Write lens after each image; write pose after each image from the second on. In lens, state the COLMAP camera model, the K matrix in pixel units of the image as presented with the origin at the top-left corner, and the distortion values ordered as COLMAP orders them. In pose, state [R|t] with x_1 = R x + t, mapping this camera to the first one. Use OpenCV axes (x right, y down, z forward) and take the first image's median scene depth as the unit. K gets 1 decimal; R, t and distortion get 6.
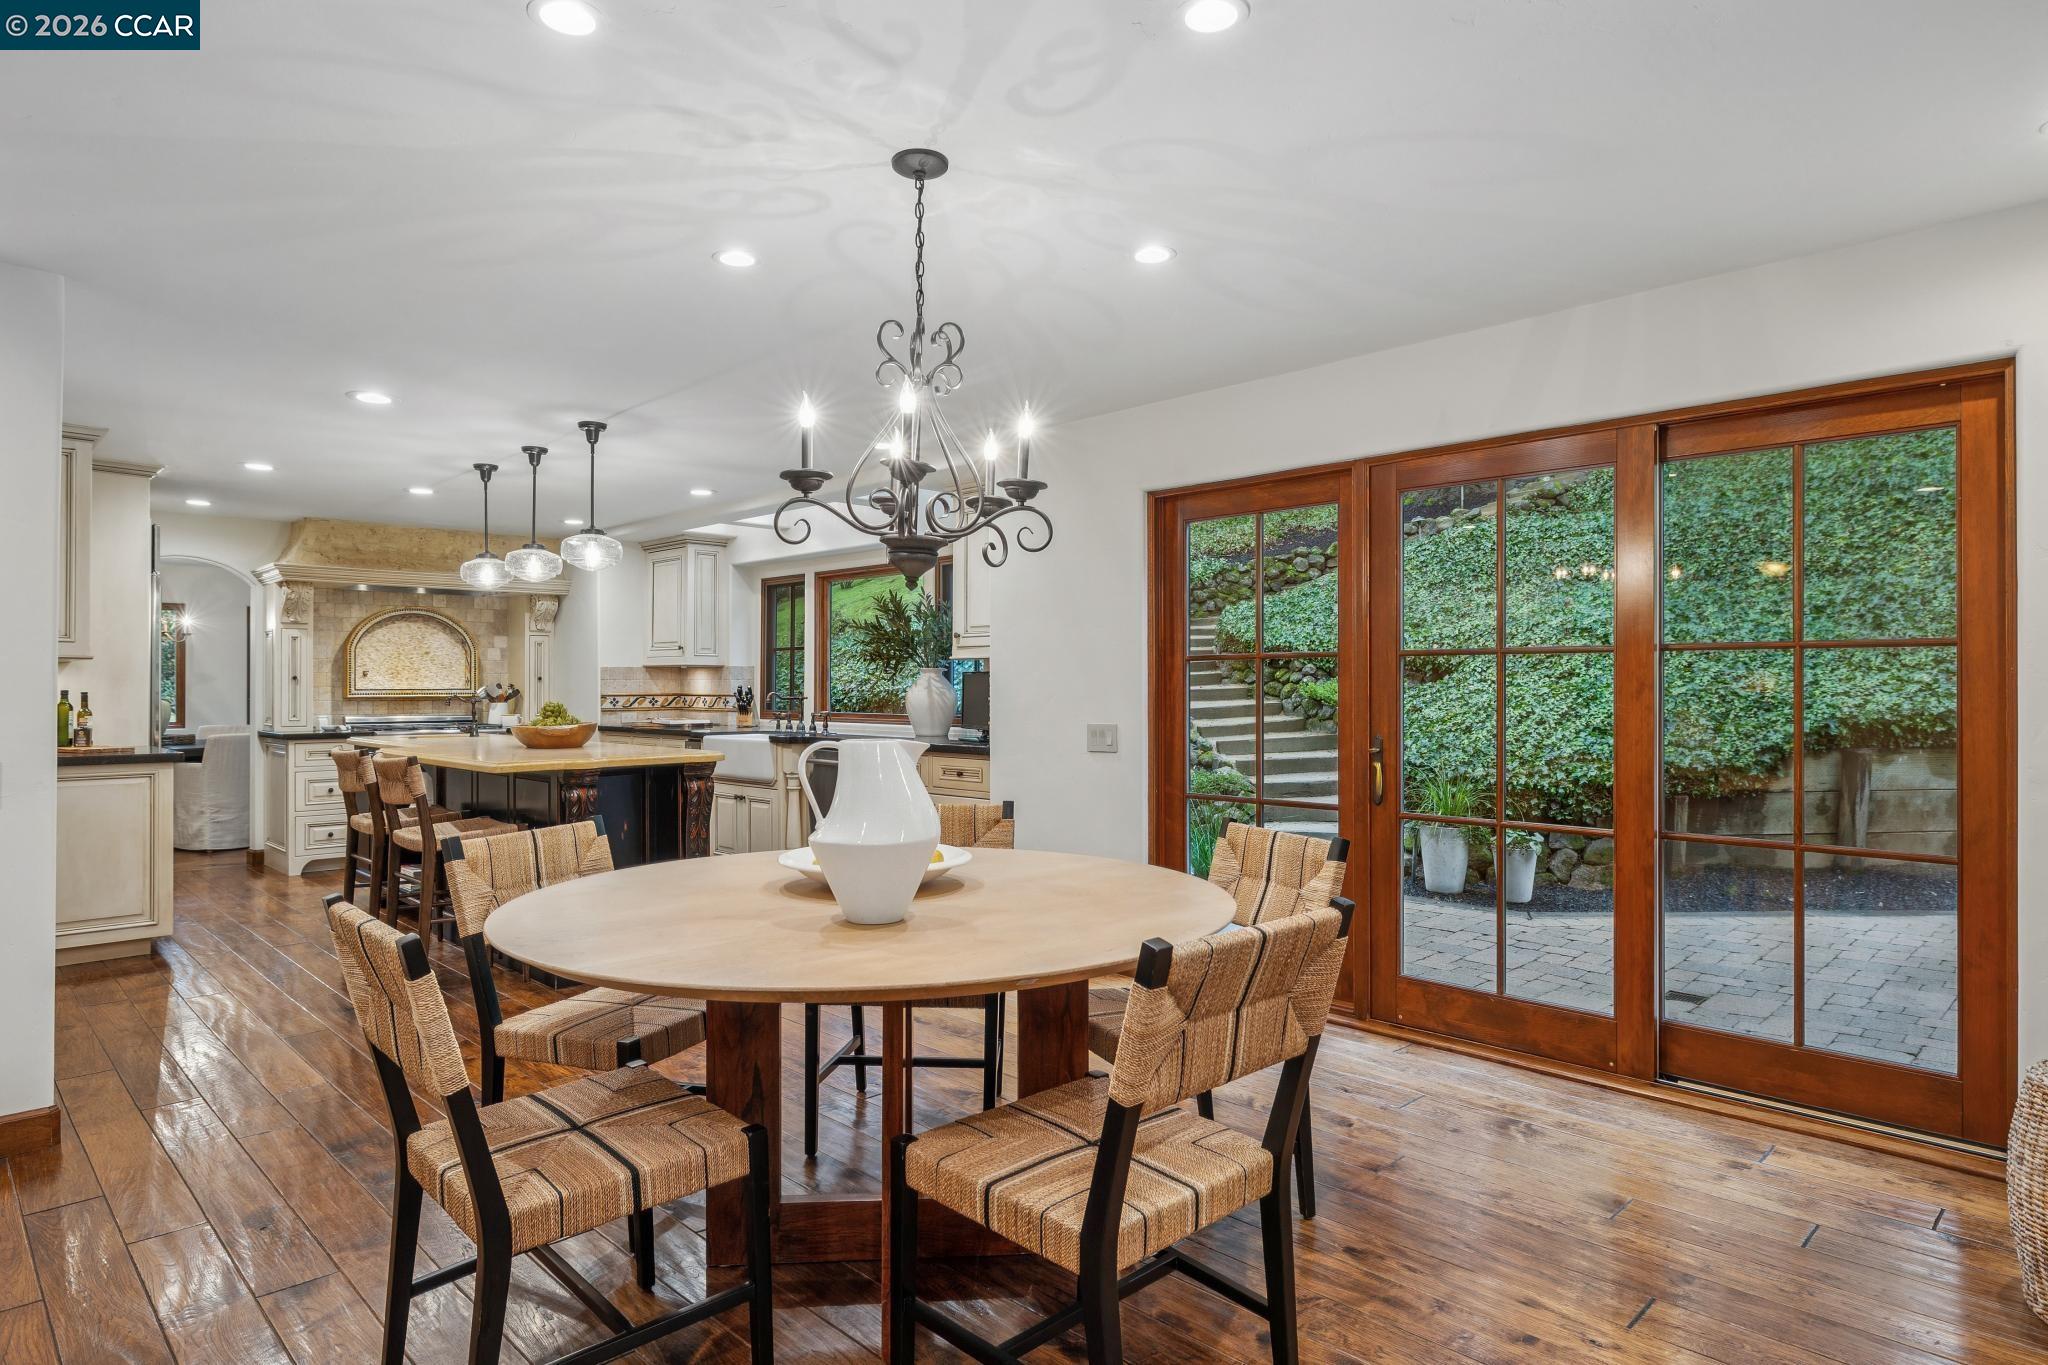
lens RADIAL K [[1110.7, 0, 1028.0], [0, 1110.7, 679.4], [0, 0, 1]] dist [-0.002050, -0.000305]
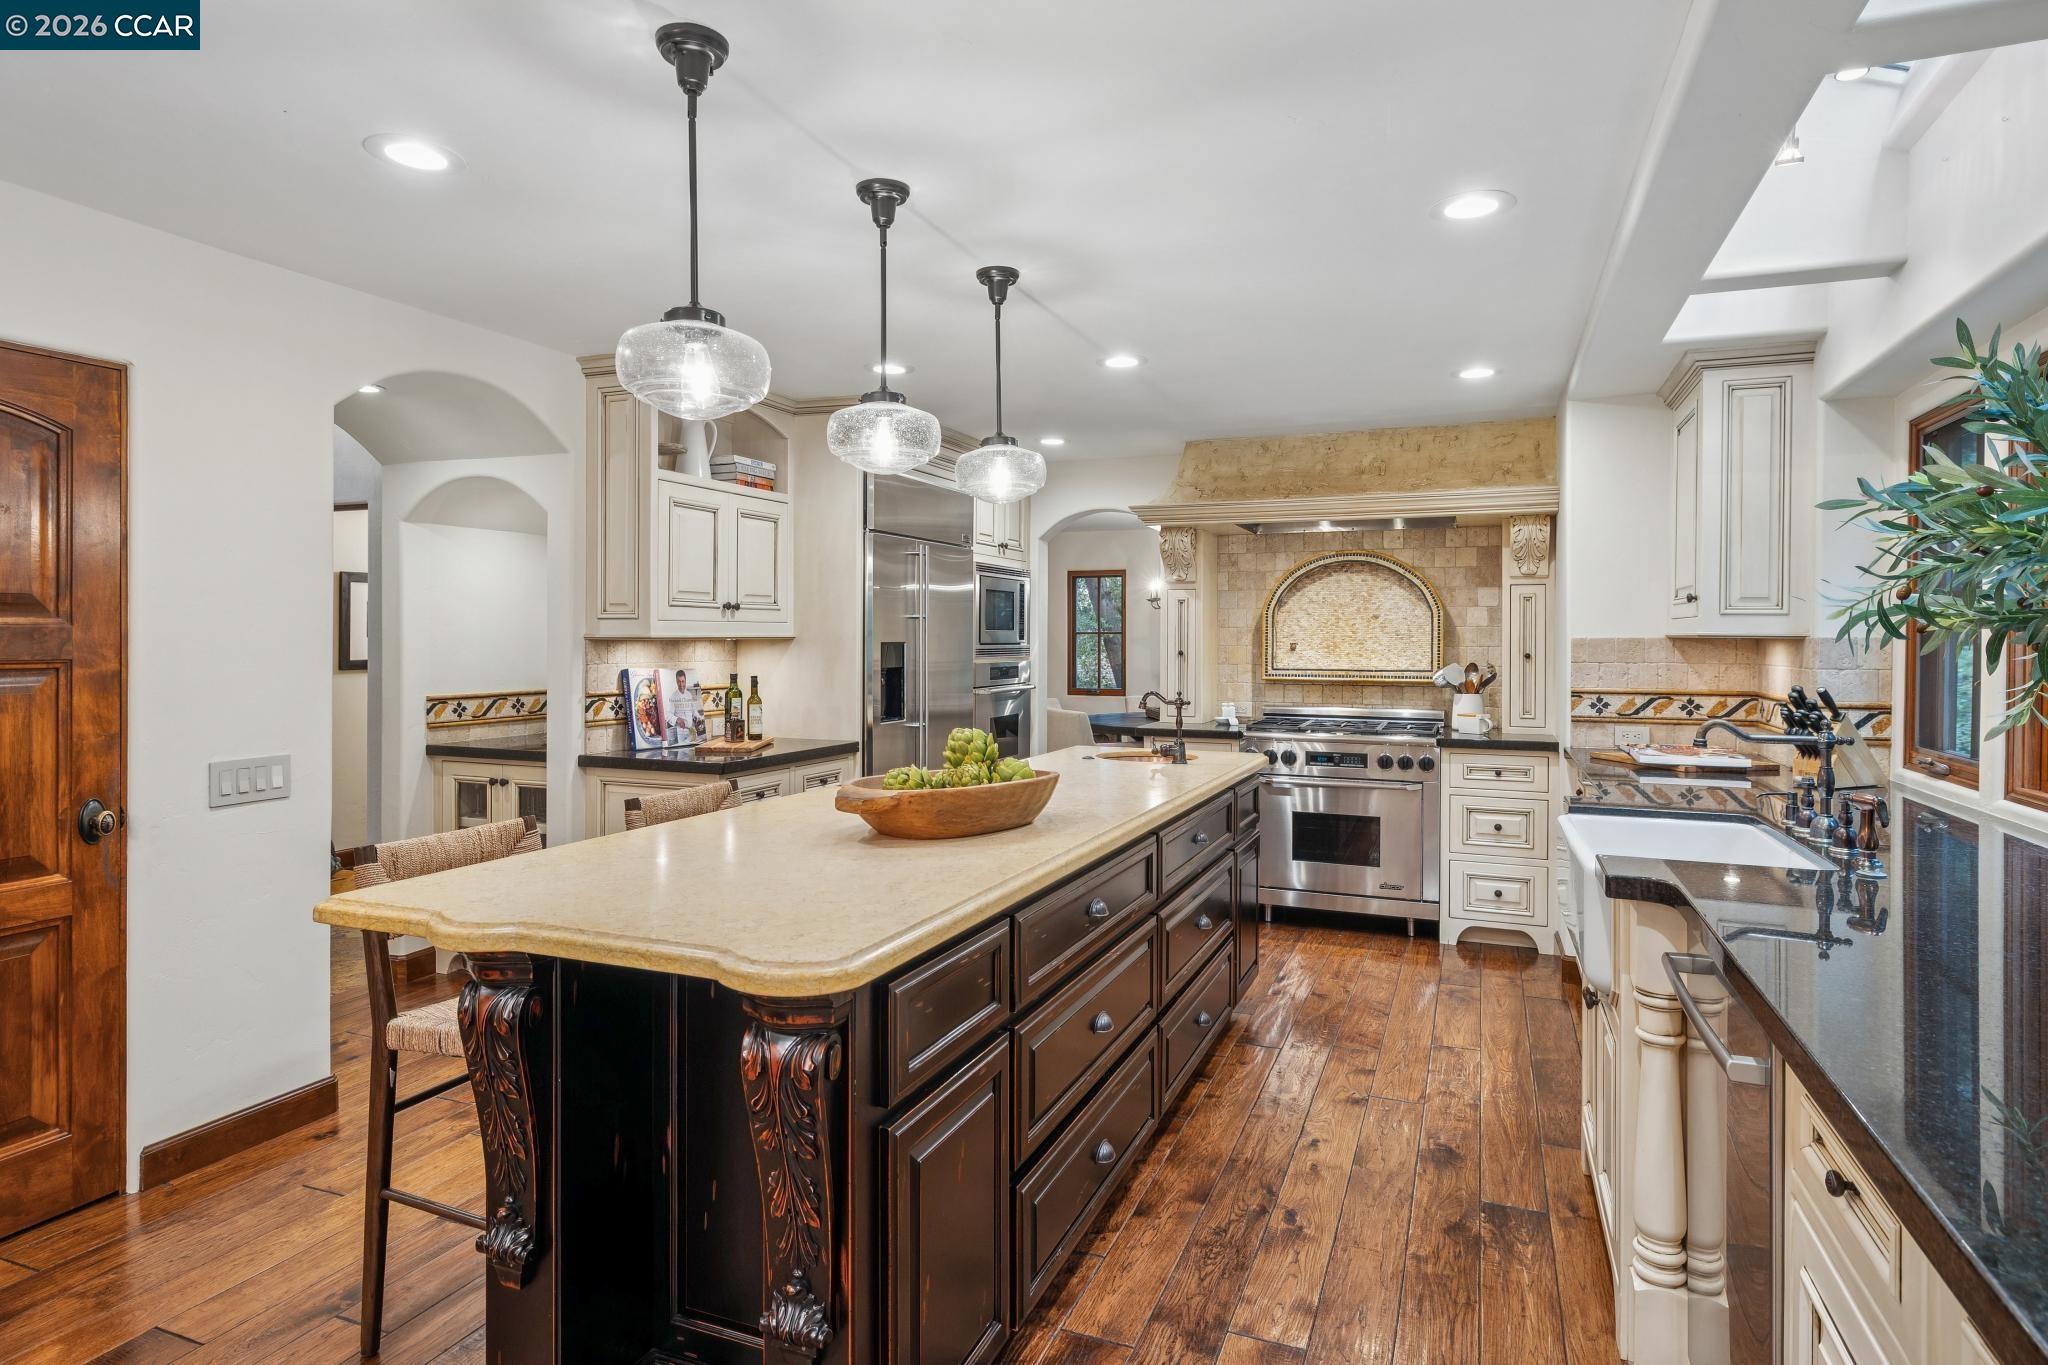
lens RADIAL K [[1110.7, 0, 1037.4], [0, 1110.7, 643.5], [0, 0, 1]] dist [-0.002050, -0.000305]
pose [[0.387299, 0.007188, -0.921926, 0.009895], [-0.000864, 0.999972, 0.007434, -0.012480], [0.921954, -0.002082, 0.387294, 0.554319]]
